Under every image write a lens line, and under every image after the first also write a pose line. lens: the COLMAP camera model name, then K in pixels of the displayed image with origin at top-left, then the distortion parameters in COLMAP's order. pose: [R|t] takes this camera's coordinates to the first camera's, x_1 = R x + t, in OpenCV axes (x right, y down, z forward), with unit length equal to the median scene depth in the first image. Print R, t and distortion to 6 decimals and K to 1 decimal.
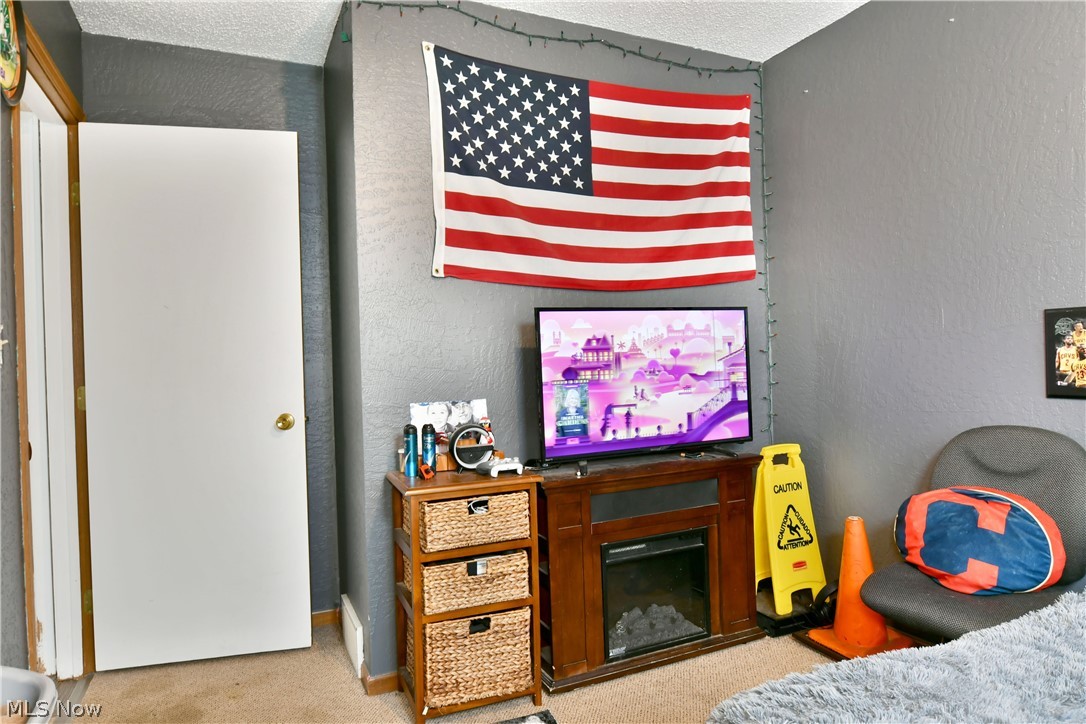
lens RADIAL K [[673.9, 0, 543.0], [0, 673.9, 362.0], [0, 0, 1]] dist [-0.006703, -0.002223]
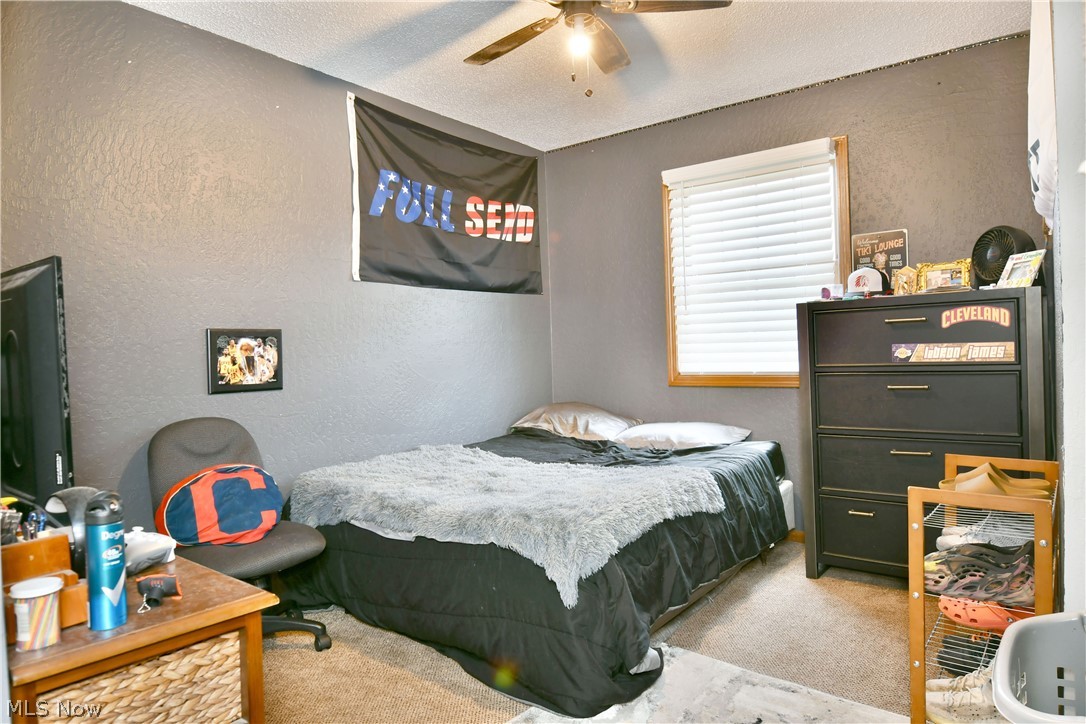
lens RADIAL K [[673.9, 0, 543.0], [0, 673.9, 362.0], [0, 0, 1]] dist [-0.006703, -0.002223]
pose [[-0.450380, 0.028676, 0.892376, -0.778507], [0.048887, 0.998777, -0.007422, 0.032144], [-0.891497, 0.040284, -0.451231, 1.040761]]
